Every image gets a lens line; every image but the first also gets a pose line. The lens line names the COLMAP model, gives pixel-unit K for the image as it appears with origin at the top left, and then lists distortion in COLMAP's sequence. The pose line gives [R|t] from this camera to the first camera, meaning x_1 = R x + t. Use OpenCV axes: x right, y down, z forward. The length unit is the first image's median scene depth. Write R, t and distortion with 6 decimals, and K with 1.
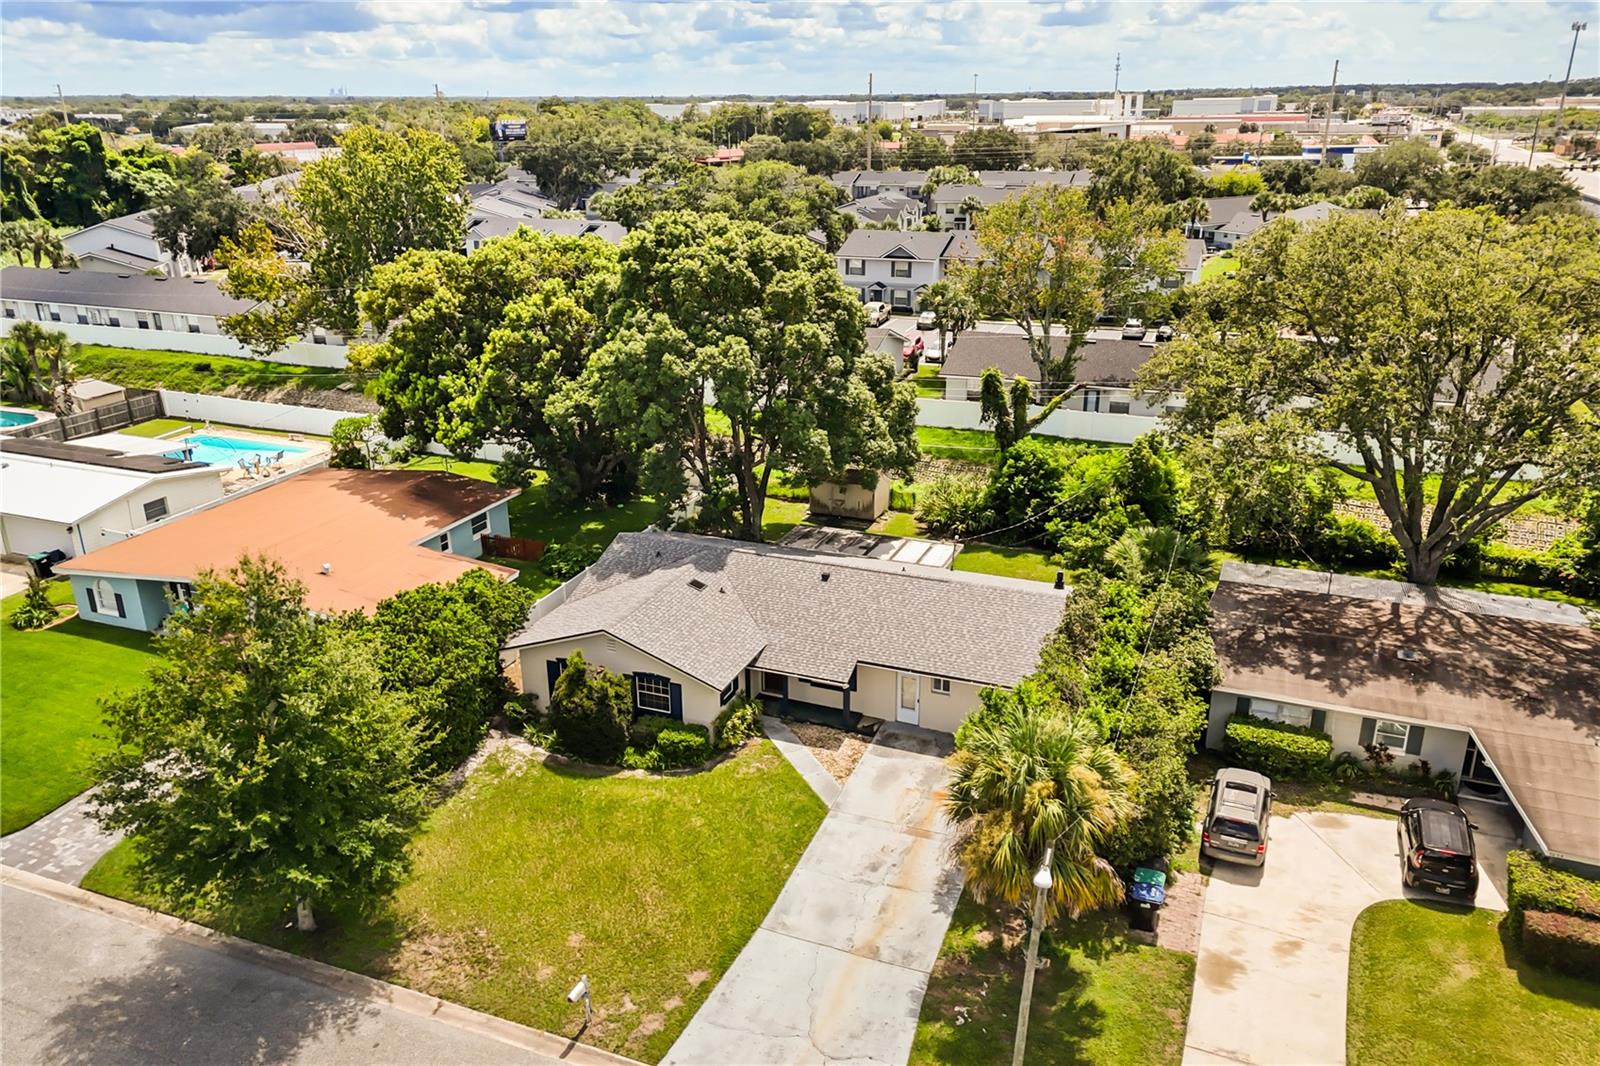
lens RADIAL K [[1161.6, 0, 800.0], [0, 1161.6, 533.0], [0, 0, 1]] dist [0.038038, -0.000335]
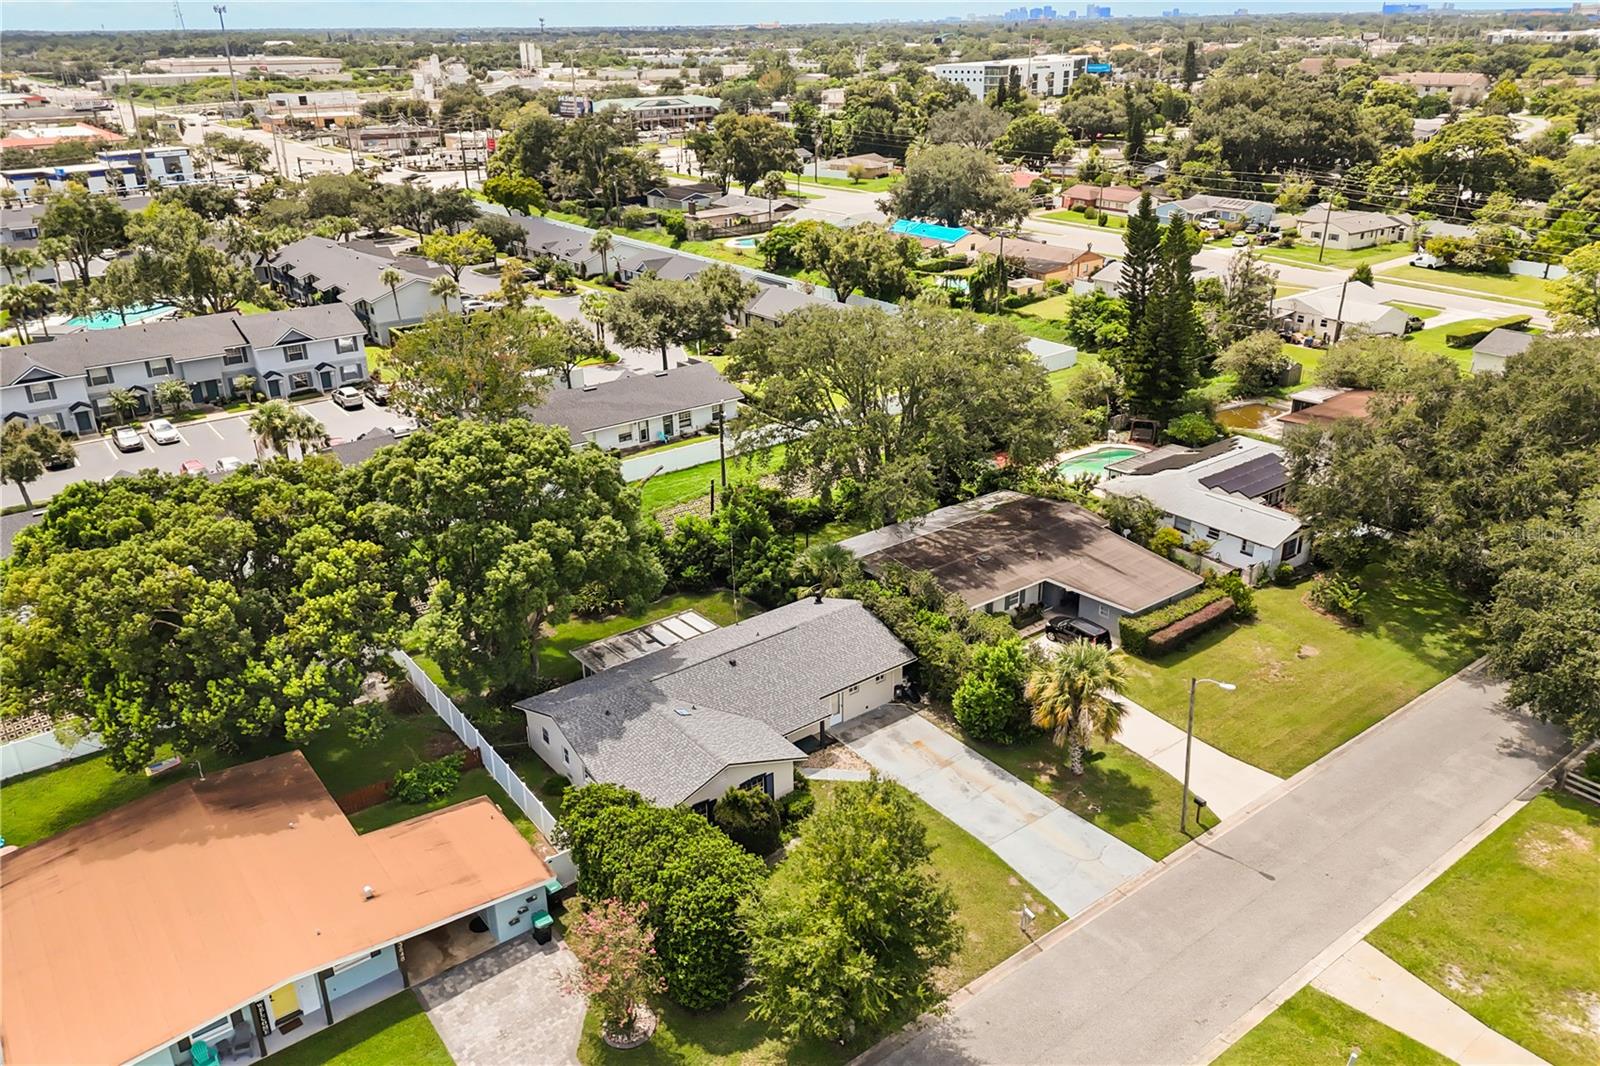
lens RADIAL K [[1161.6, 0, 800.0], [0, 1161.6, 533.0], [0, 0, 1]] dist [0.038038, -0.000335]
pose [[0.511290, -0.337141, 0.790517, -0.893116], [0.310227, 0.930222, 0.196075, -0.320098], [-0.801462, 0.144989, 0.580204, 0.138452]]
